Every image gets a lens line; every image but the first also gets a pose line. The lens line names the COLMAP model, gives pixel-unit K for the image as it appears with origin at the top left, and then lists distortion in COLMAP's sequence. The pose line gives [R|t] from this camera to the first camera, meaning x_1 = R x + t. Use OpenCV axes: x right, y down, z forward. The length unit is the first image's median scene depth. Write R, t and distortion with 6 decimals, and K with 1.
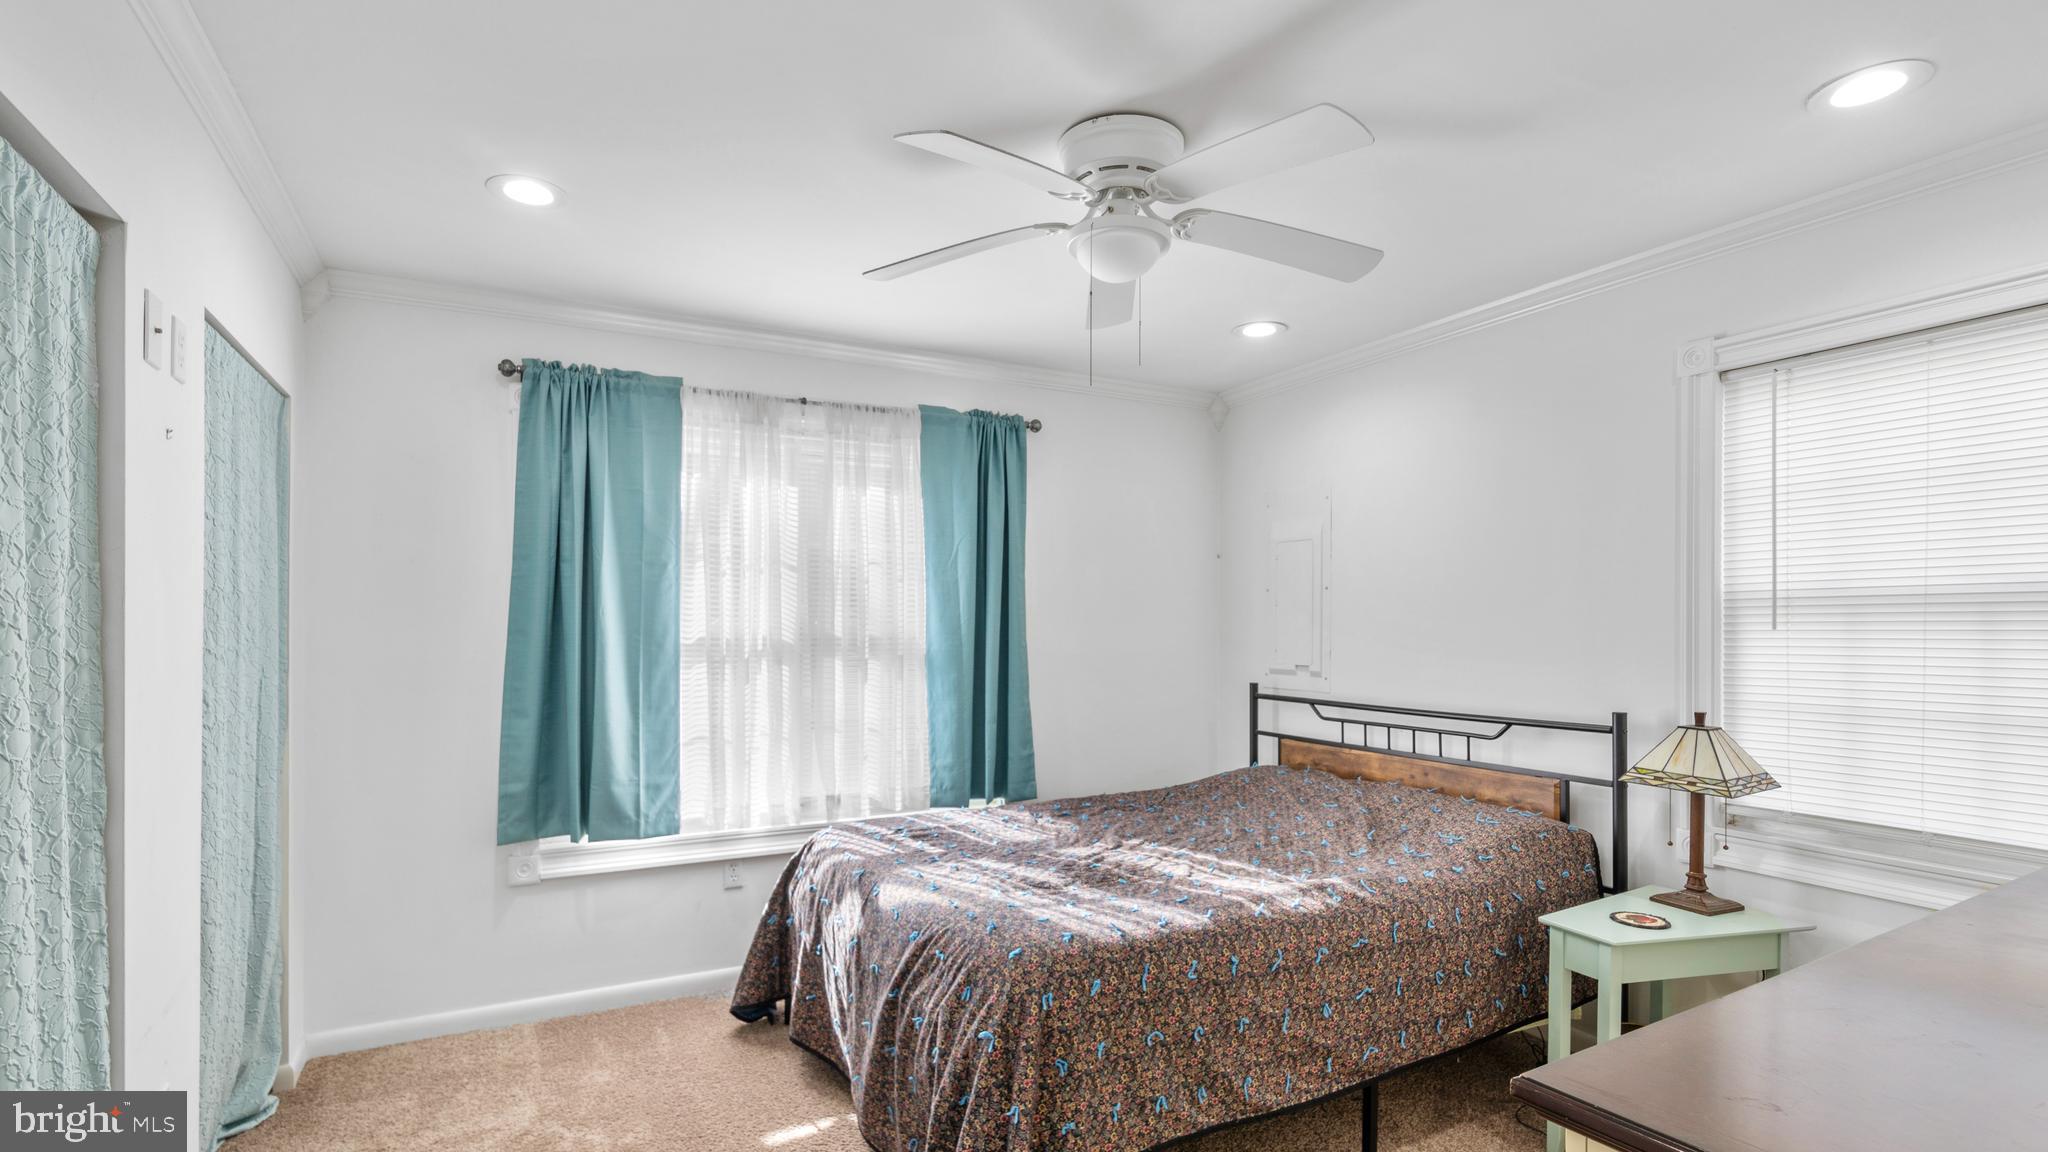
lens RADIAL K [[982.2, 0, 1022.9], [0, 982.2, 621.8], [0, 0, 1]] dist [0.000733, 0.000053]
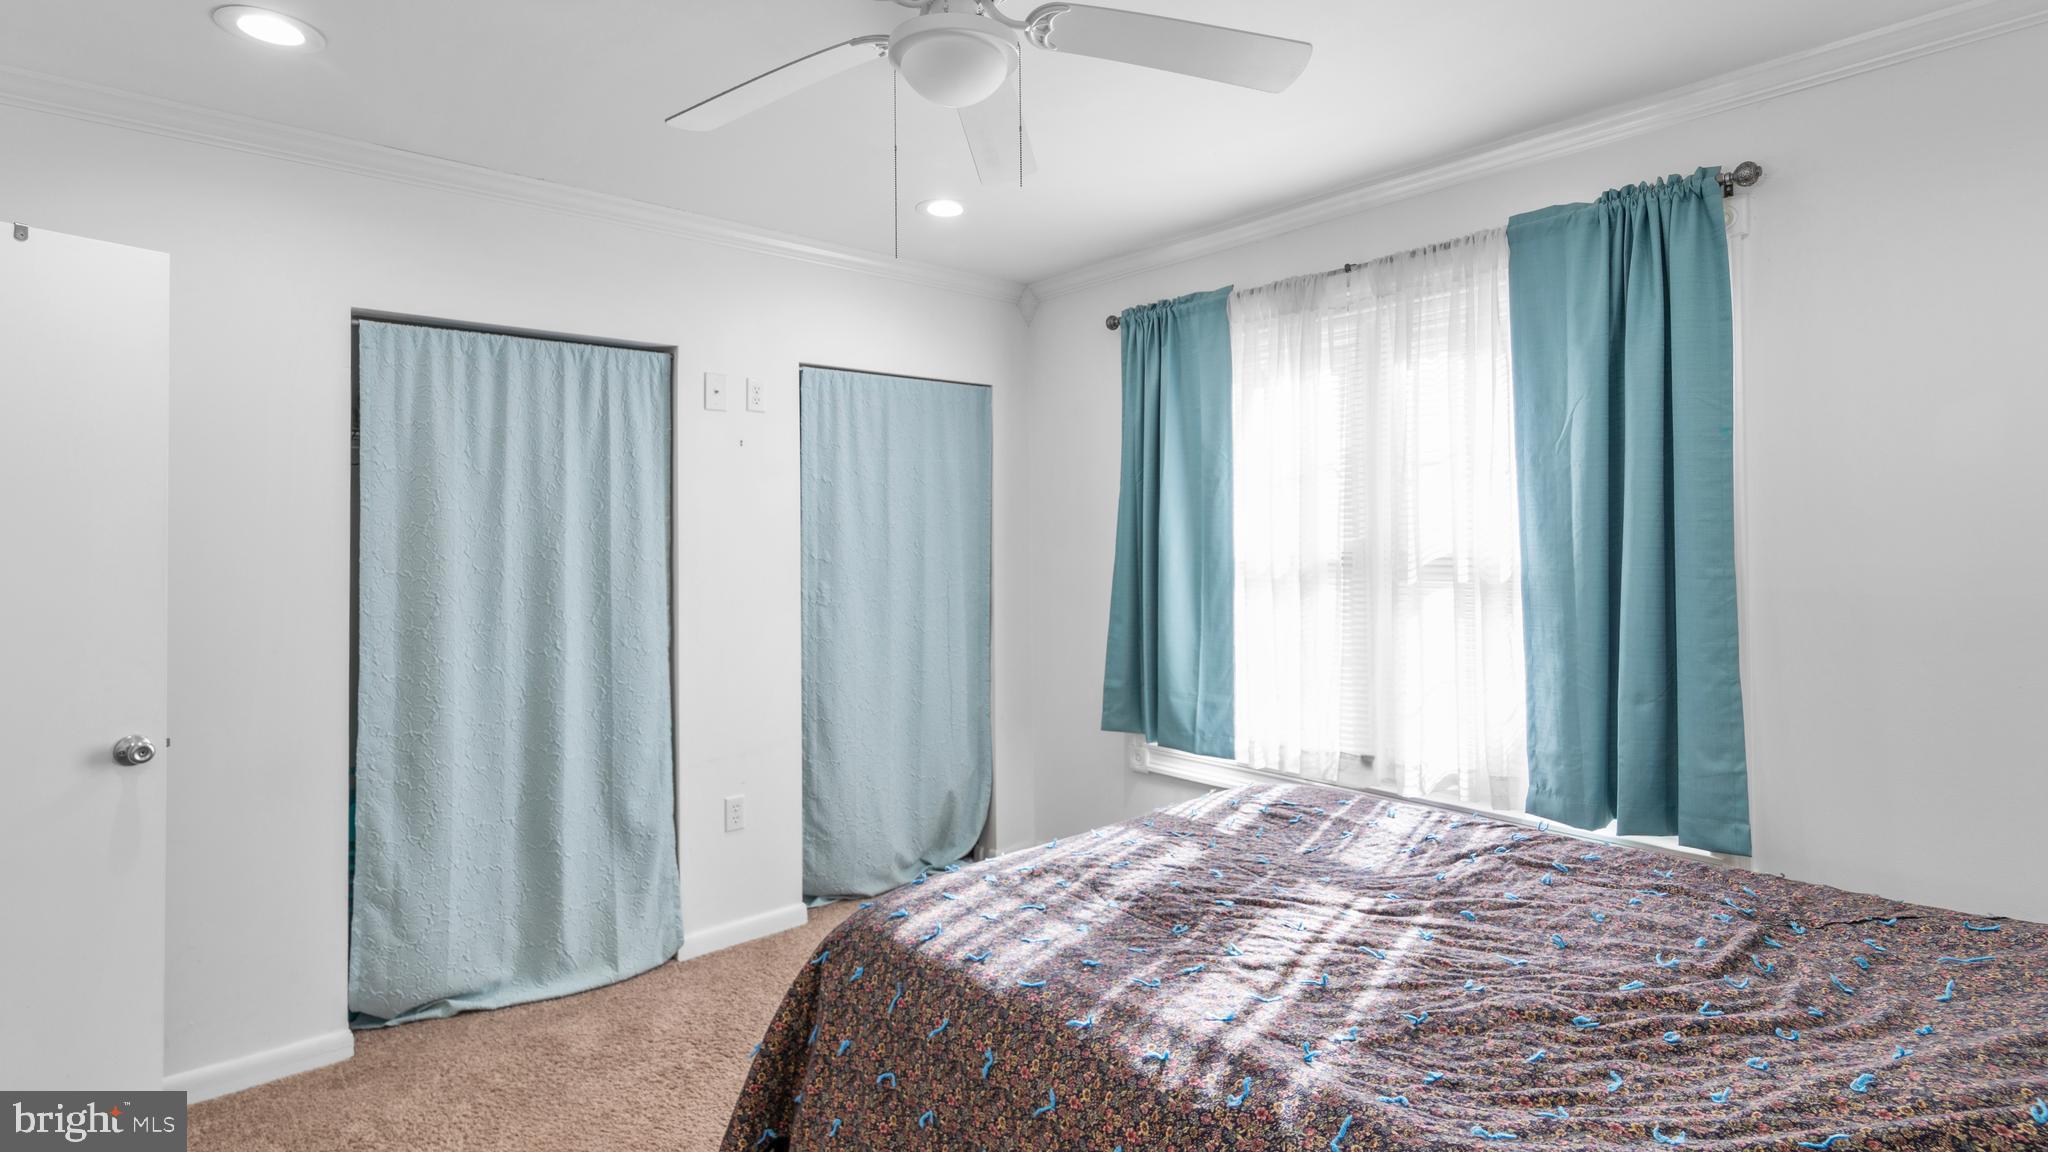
lens RADIAL K [[1044.9, 0, 1023.1], [0, 1044.9, 518.3], [0, 0, 1]] dist [-0.000513, 0.000033]
pose [[0.201333, -0.024000, -0.979229, 0.619566], [0.012050, 0.999685, -0.022024, 0.000405], [0.979449, -0.007366, 0.201559, 0.600147]]
